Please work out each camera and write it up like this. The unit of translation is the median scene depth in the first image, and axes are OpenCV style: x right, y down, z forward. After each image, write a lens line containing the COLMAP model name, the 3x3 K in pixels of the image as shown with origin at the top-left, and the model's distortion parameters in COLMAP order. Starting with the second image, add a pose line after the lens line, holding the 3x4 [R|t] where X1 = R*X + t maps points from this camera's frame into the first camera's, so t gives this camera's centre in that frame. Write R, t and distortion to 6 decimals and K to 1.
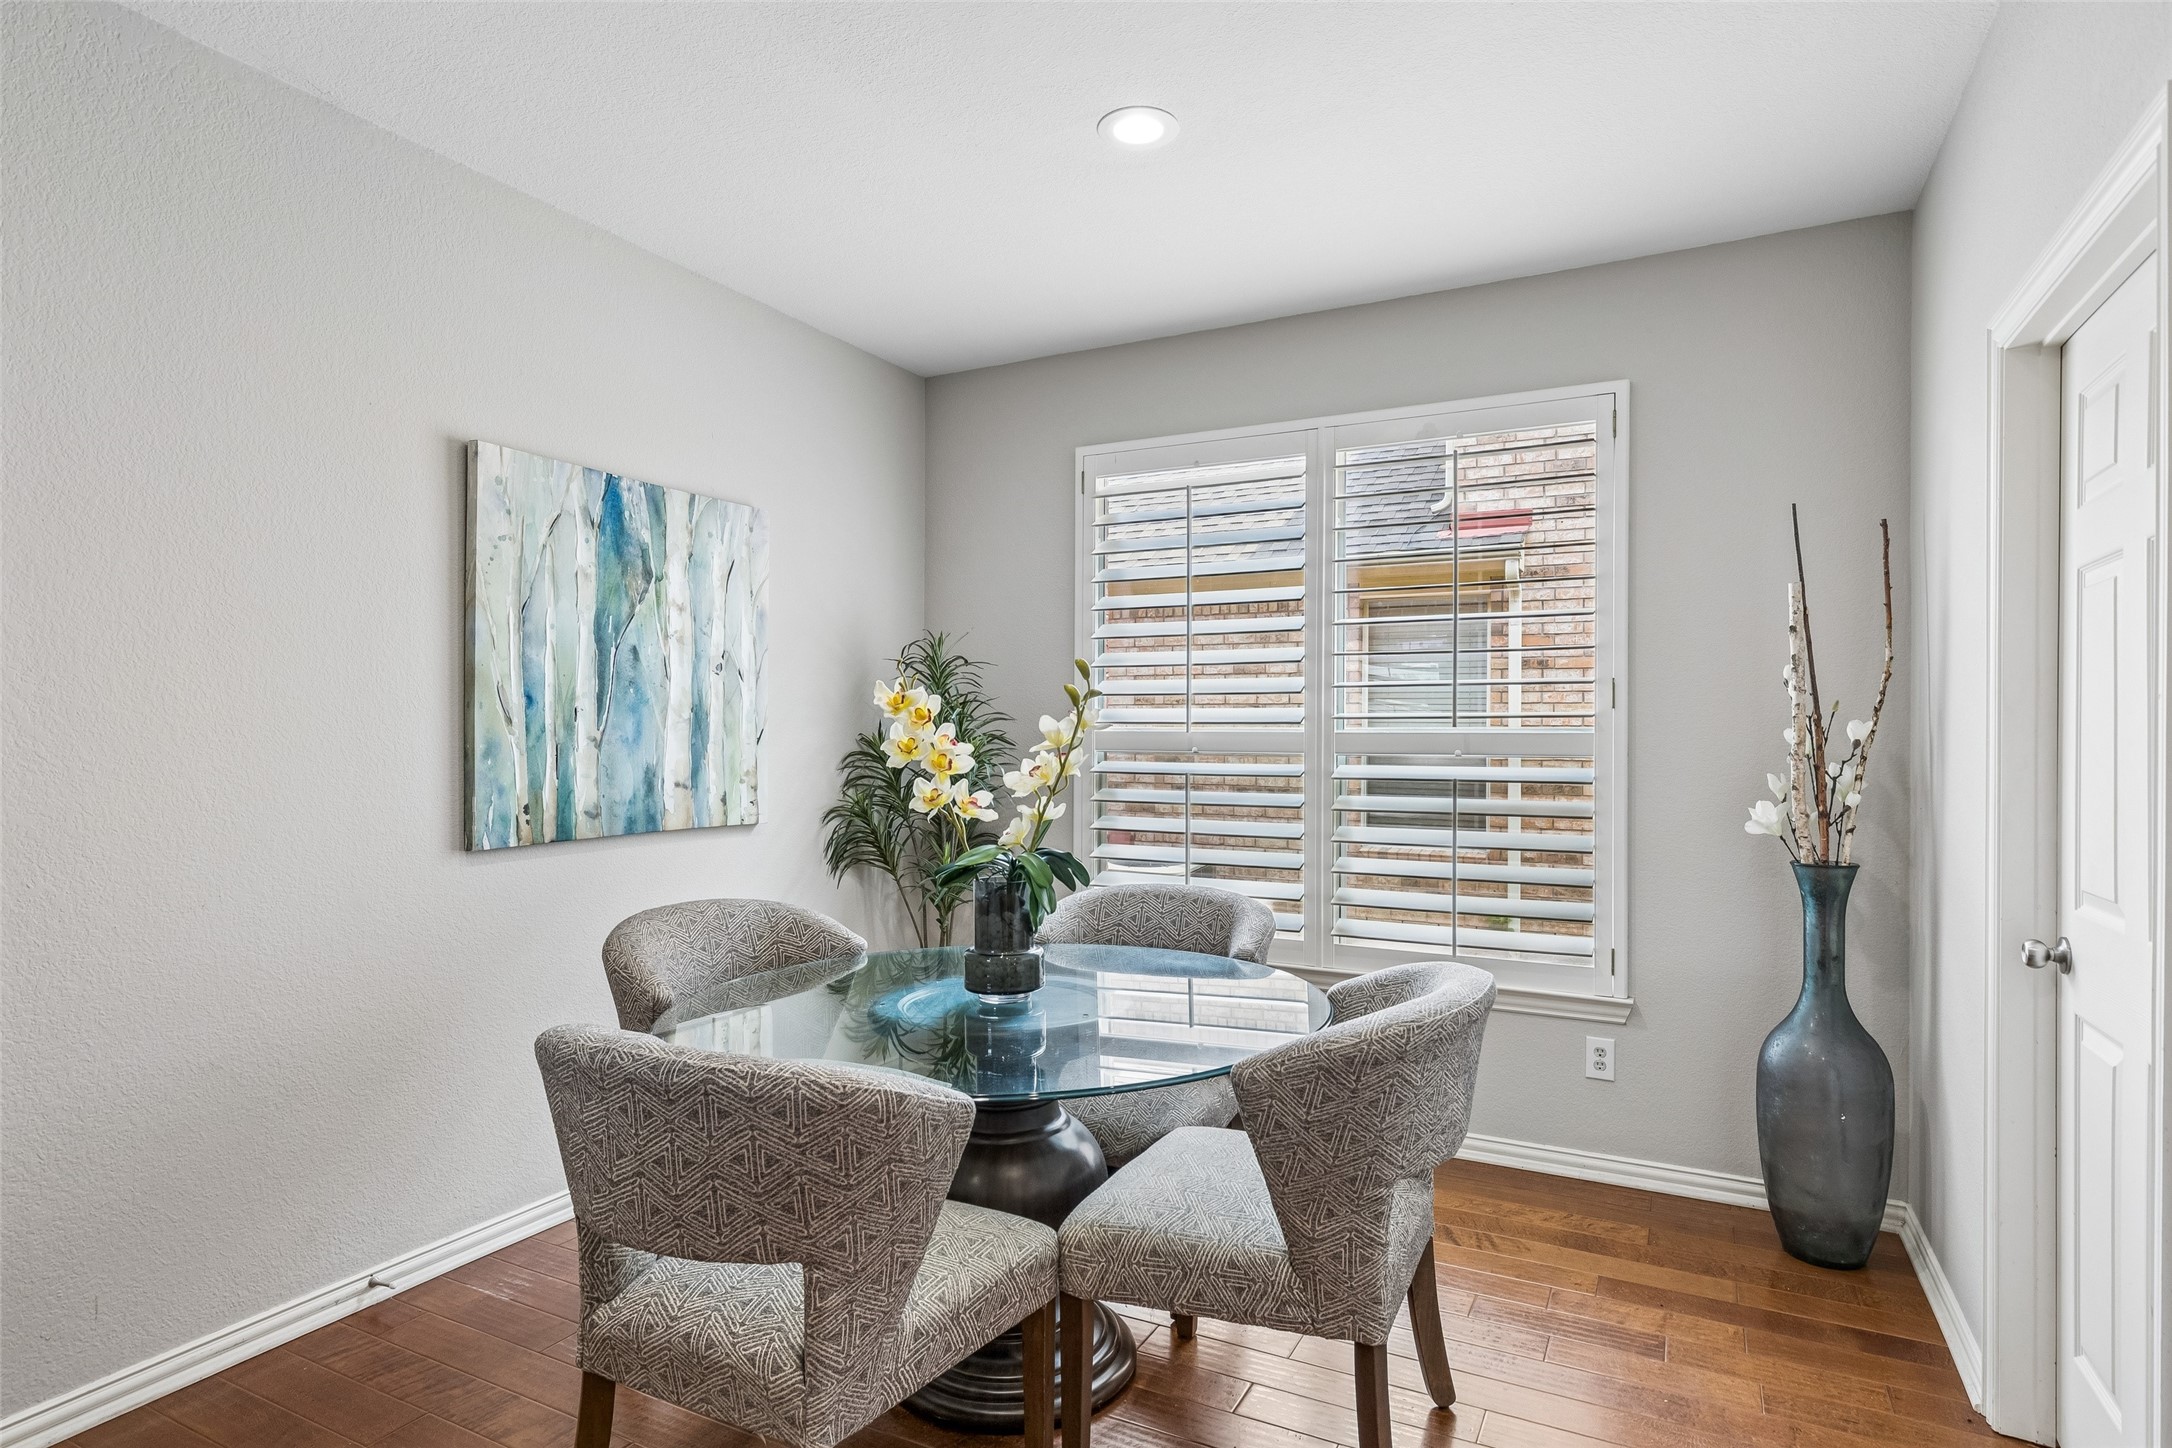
lens RADIAL K [[1147.9, 0, 1088.9], [0, 1147.9, 730.6], [0, 0, 1]] dist [0.000130, 0.000169]
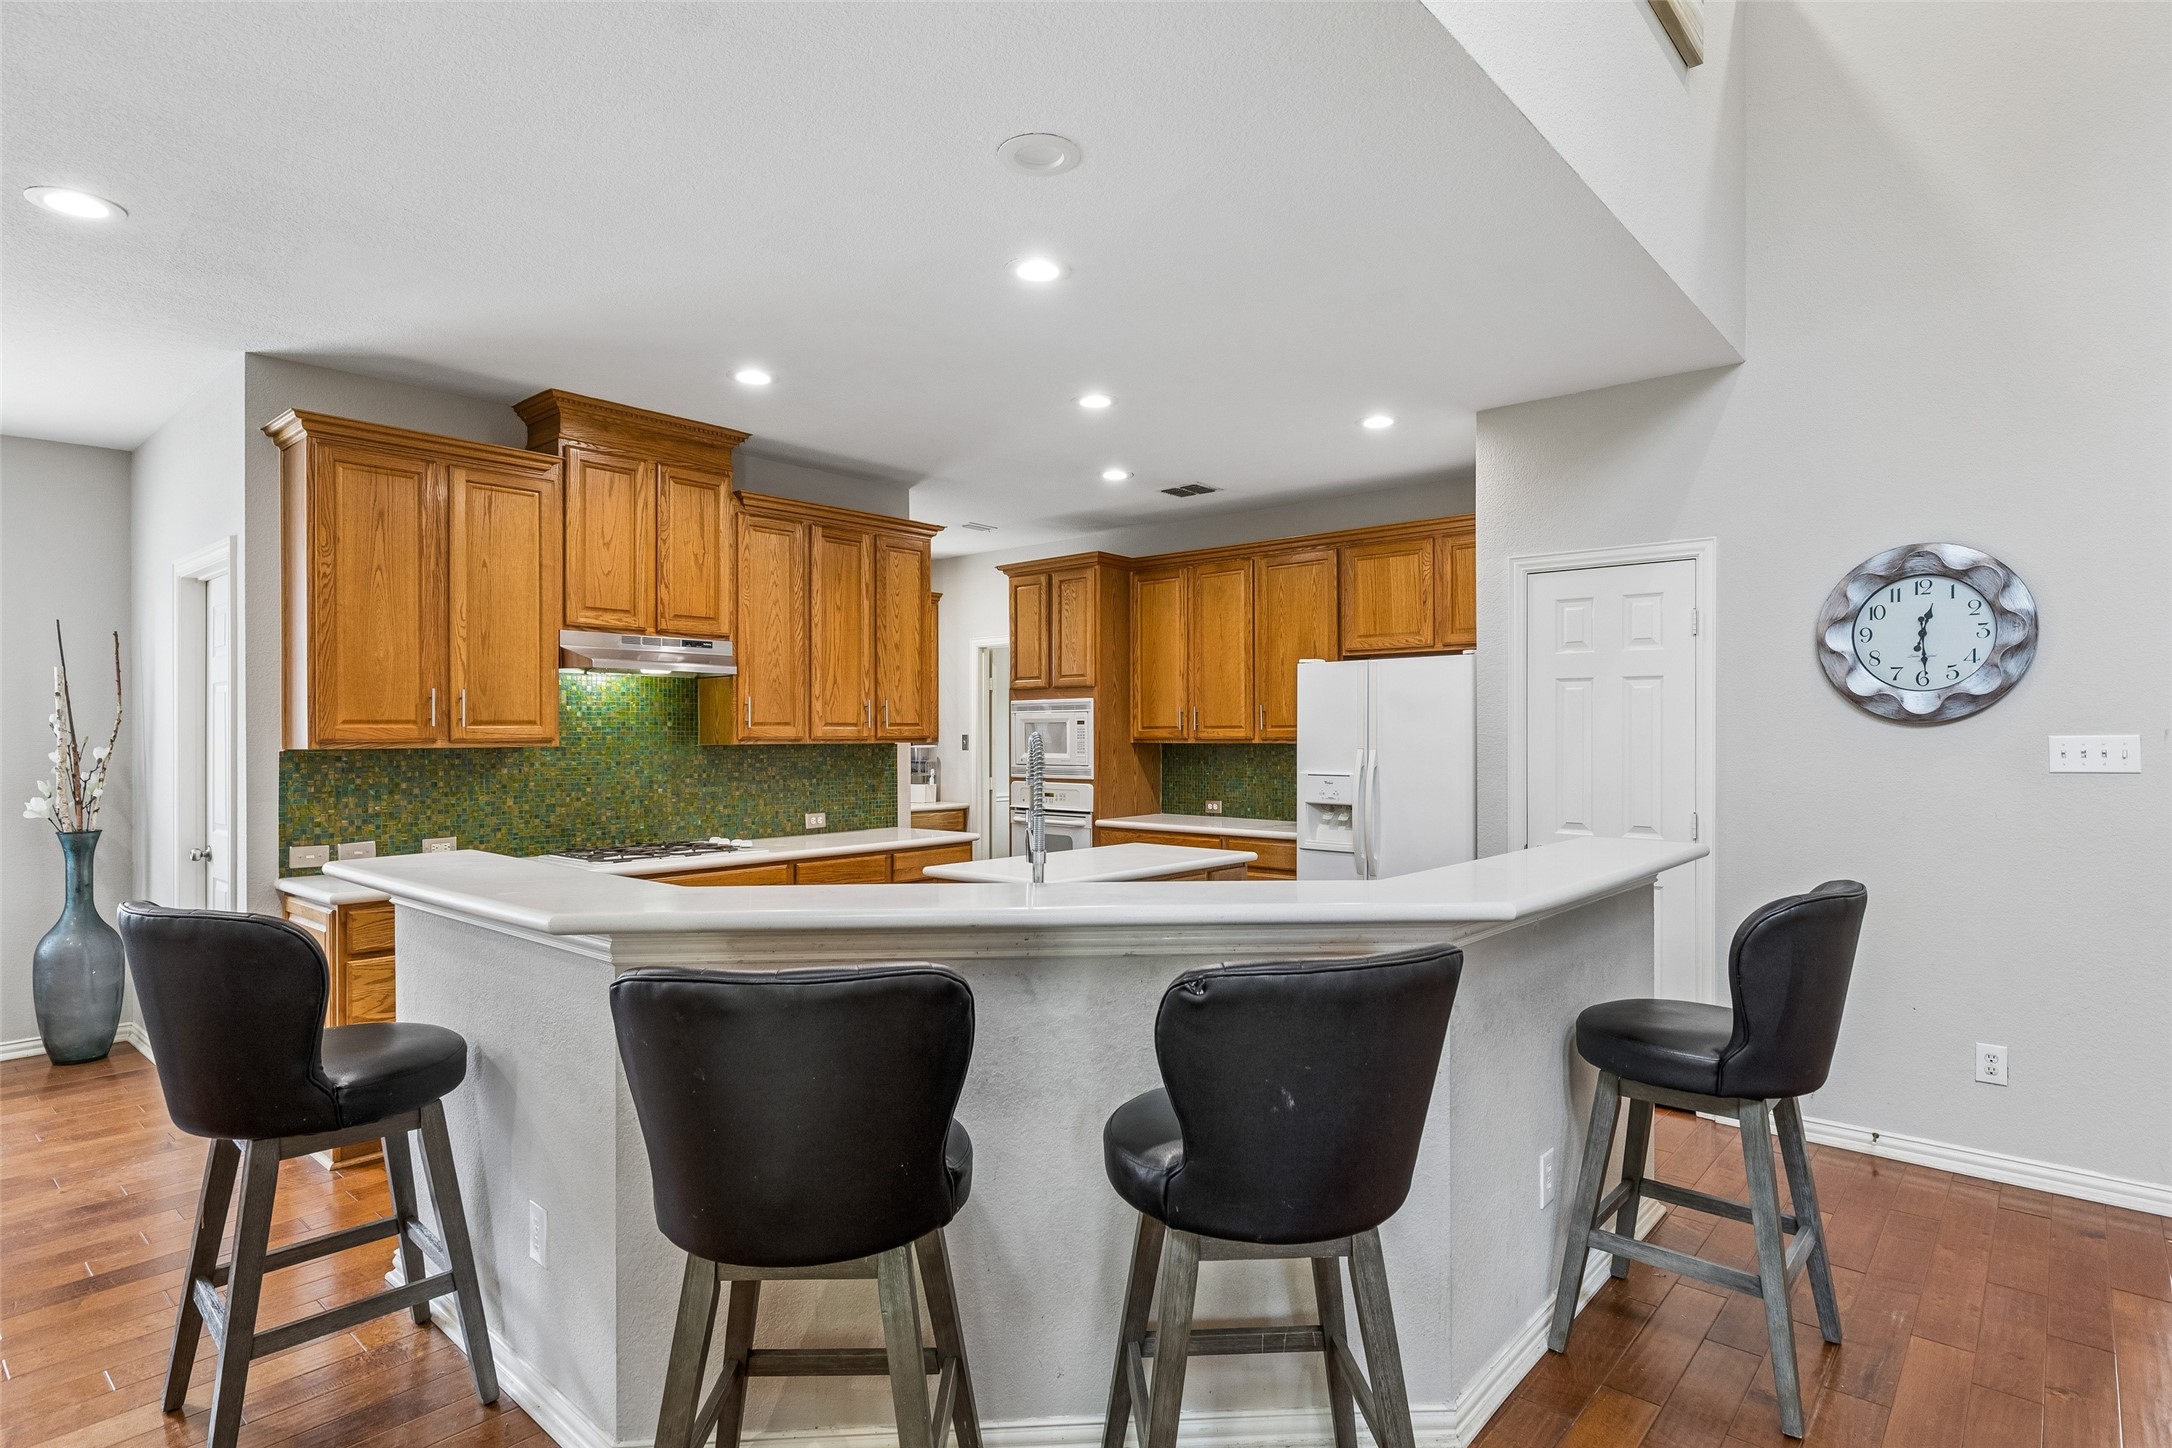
lens RADIAL K [[1129.6, 0, 1106.9], [0, 1129.6, 726.6], [0, 0, 1]] dist [0.001449, 0.000868]
pose [[0.228152, -0.003155, 0.973621, -0.615449], [0.005270, 0.999984, 0.002005, -0.033616], [-0.973611, 0.004674, 0.228165, -0.828334]]
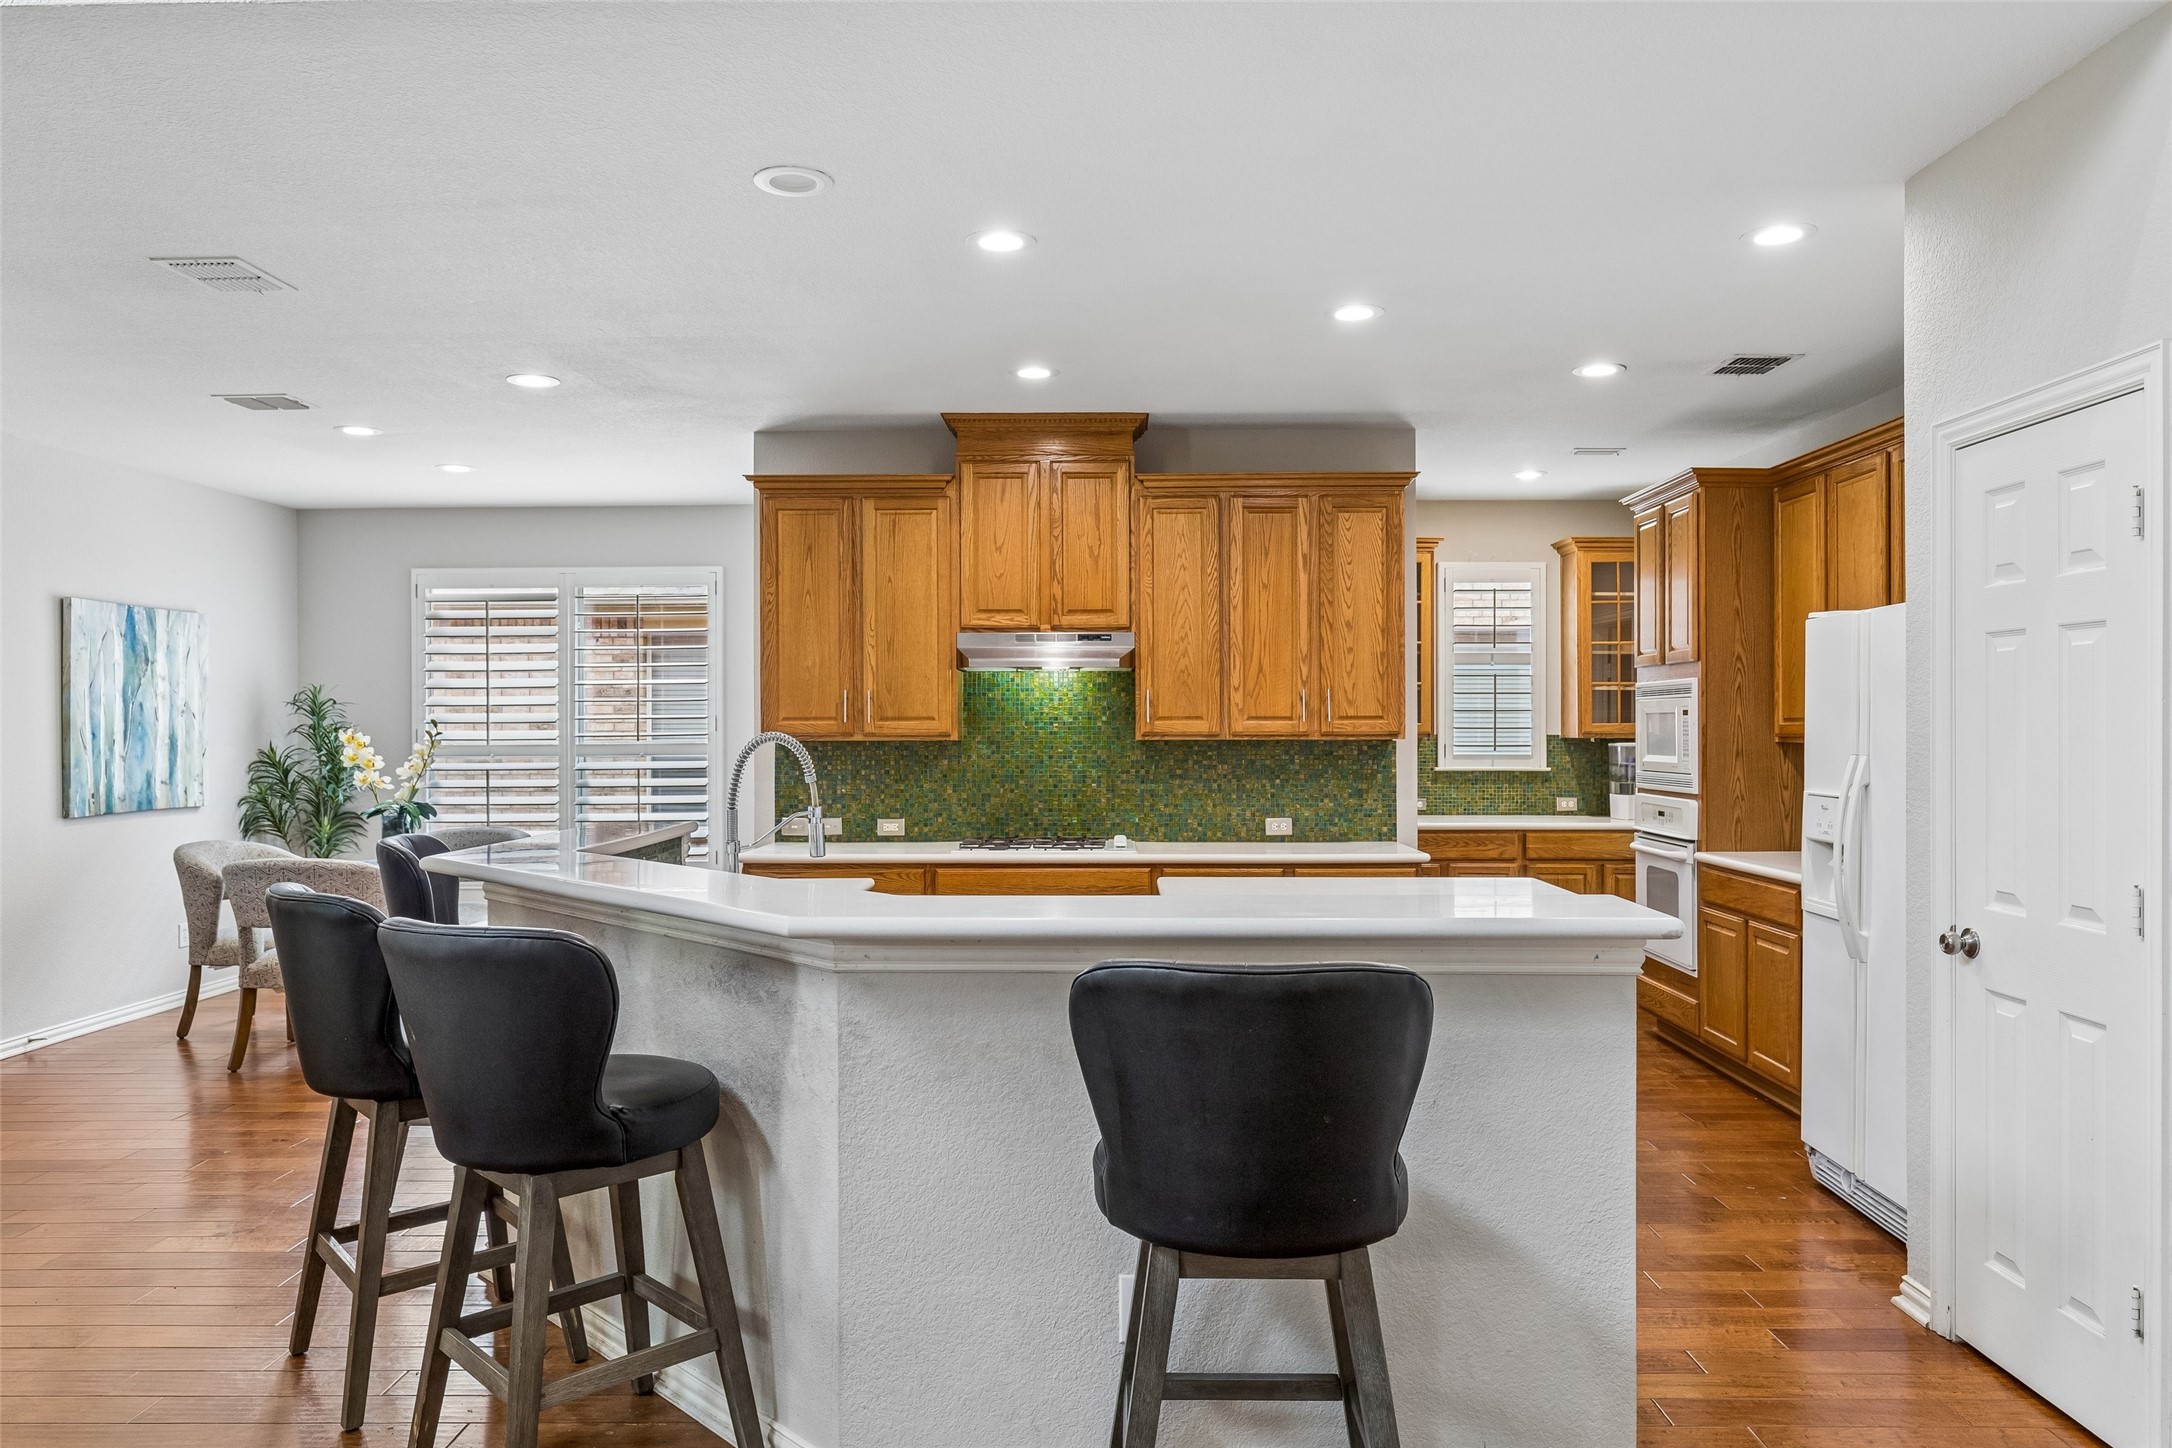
lens RADIAL K [[1444.7, 0, 1088.2], [0, 1444.7, 719.2], [0, 0, 1]] dist [0.000061, -0.003111]
pose [[0.893304, -0.008328, 0.449376, -0.104123], [0.009628, 0.999953, -0.000608, -0.035245], [-0.449350, 0.004869, 0.893342, -1.693685]]
